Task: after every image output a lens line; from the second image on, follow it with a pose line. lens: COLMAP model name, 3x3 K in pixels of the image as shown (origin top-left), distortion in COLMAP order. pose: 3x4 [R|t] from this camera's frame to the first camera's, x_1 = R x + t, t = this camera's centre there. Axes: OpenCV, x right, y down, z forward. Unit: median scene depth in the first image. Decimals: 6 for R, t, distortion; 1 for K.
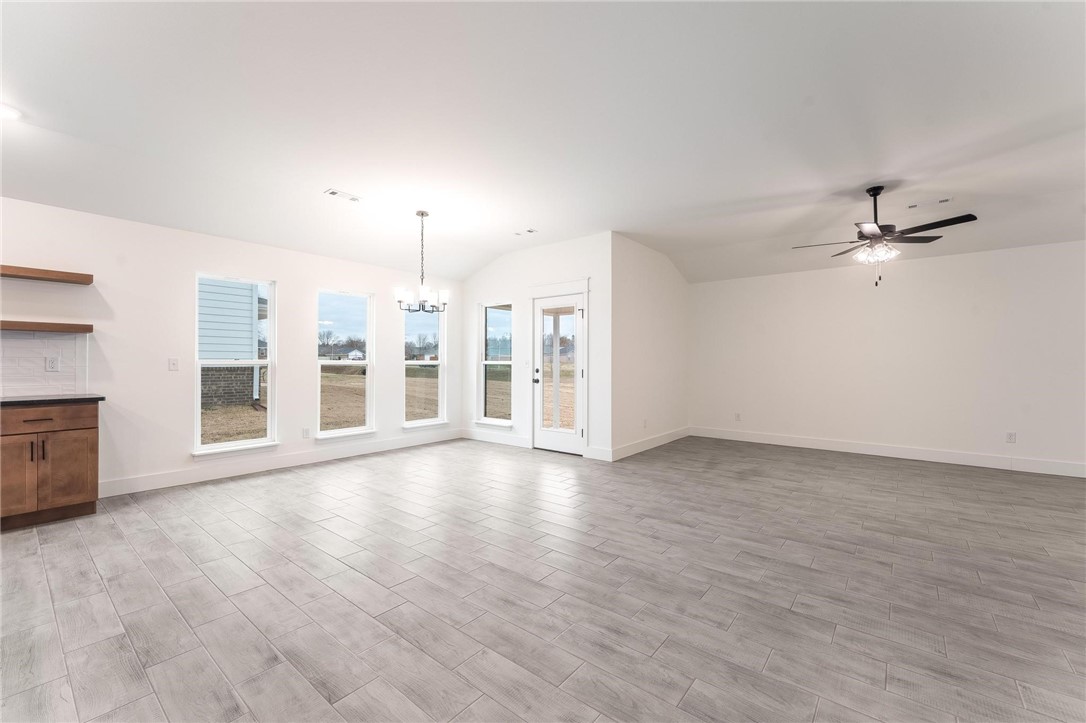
lens RADIAL K [[442.7, 0, 543.0], [0, 442.7, 361.5], [0, 0, 1]] dist [0.002679, -0.000032]
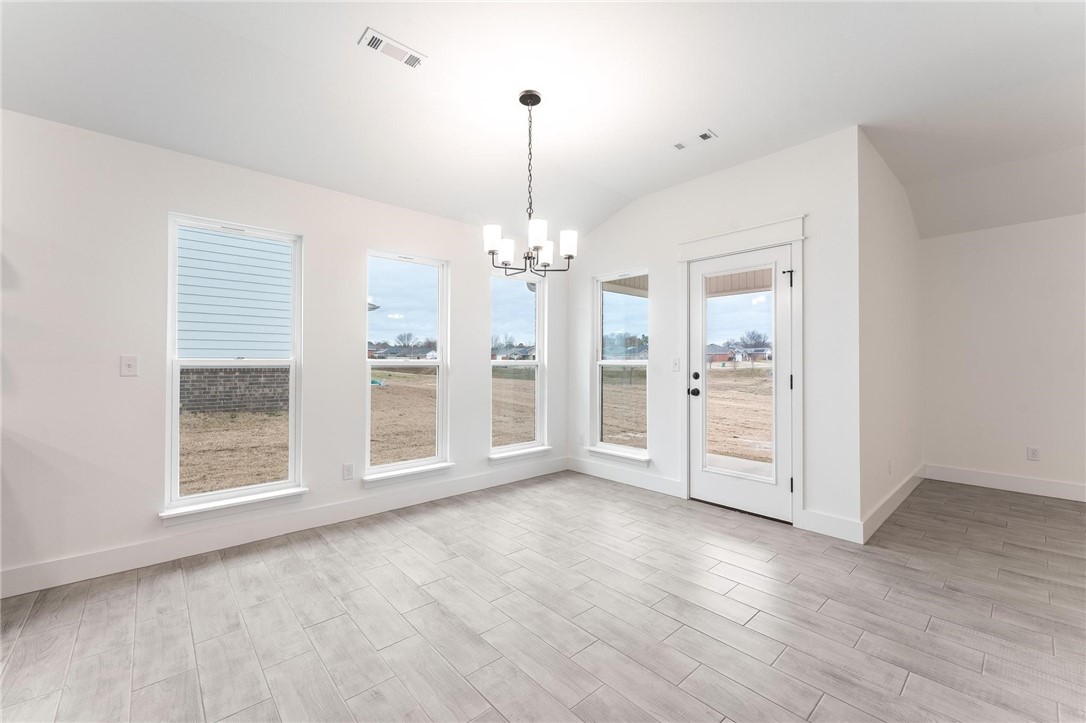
lens RADIAL K [[438.8, 0, 543.9], [0, 438.8, 358.5], [0, 0, 1]] dist [0.001348, 0.000108]
pose [[0.988387, -0.001614, -0.151947, -0.187183], [0.000587, 0.999977, -0.006807, 0.000404], [0.151954, 0.006639, 0.988365, 0.497378]]
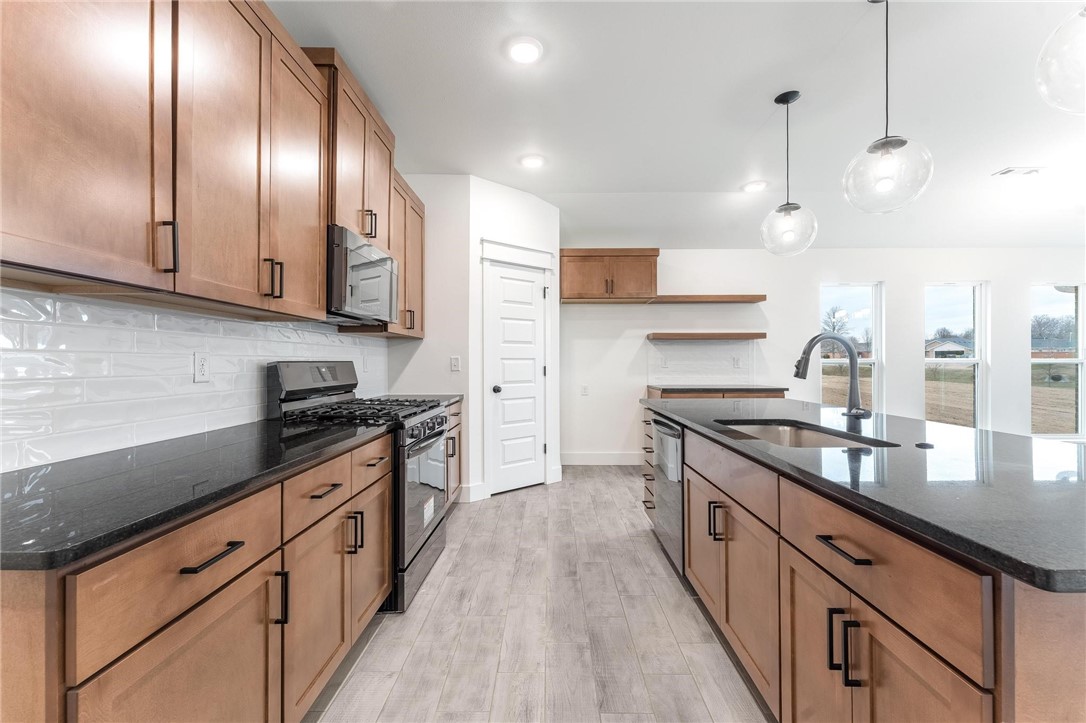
lens RADIAL K [[437.2, 0, 544.6], [0, 437.2, 360.0], [0, 0, 1]] dist [0.001231, 0.000089]
pose [[0.623855, -0.004810, -0.781525, -0.352227], [0.004549, 0.999986, -0.002524, -0.001111], [0.781527, -0.001980, 0.623869, -0.276542]]
